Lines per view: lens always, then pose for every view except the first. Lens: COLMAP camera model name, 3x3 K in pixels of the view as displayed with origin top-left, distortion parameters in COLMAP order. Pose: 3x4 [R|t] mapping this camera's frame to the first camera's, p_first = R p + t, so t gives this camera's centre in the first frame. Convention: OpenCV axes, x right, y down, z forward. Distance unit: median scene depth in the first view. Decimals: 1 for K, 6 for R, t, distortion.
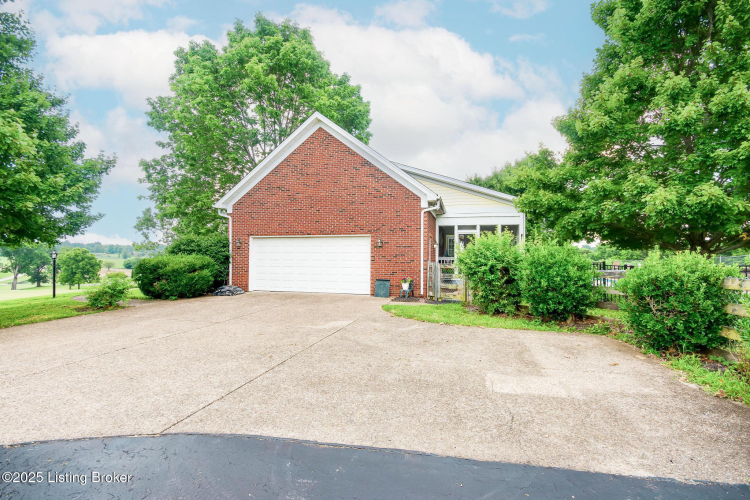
lens RADIAL K [[328.2, 0, 375.9], [0, 328.2, 250.1], [0, 0, 1]] dist [0.003619, 0.000114]
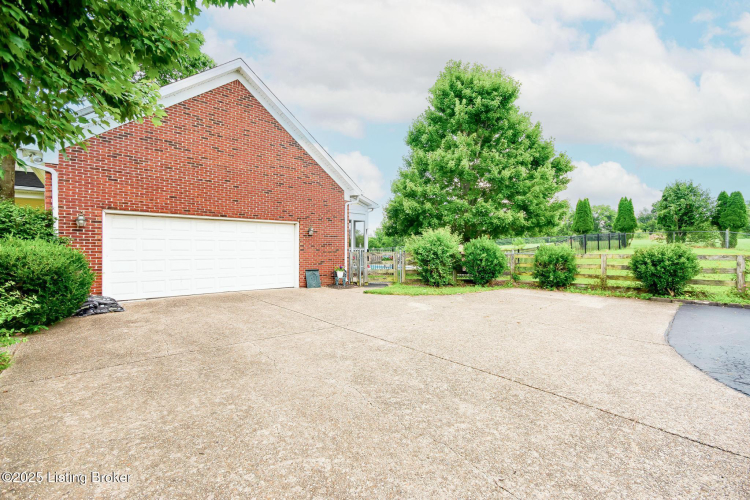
lens RADIAL K [[328.2, 0, 375.9], [0, 328.2, 250.7], [0, 0, 1]] dist [0.003619, 0.000114]
pose [[0.575771, -0.005180, 0.817595, -0.649191], [-0.013826, 0.999775, 0.016070, 0.015559], [-0.817494, -0.020556, 0.575570, 0.284846]]
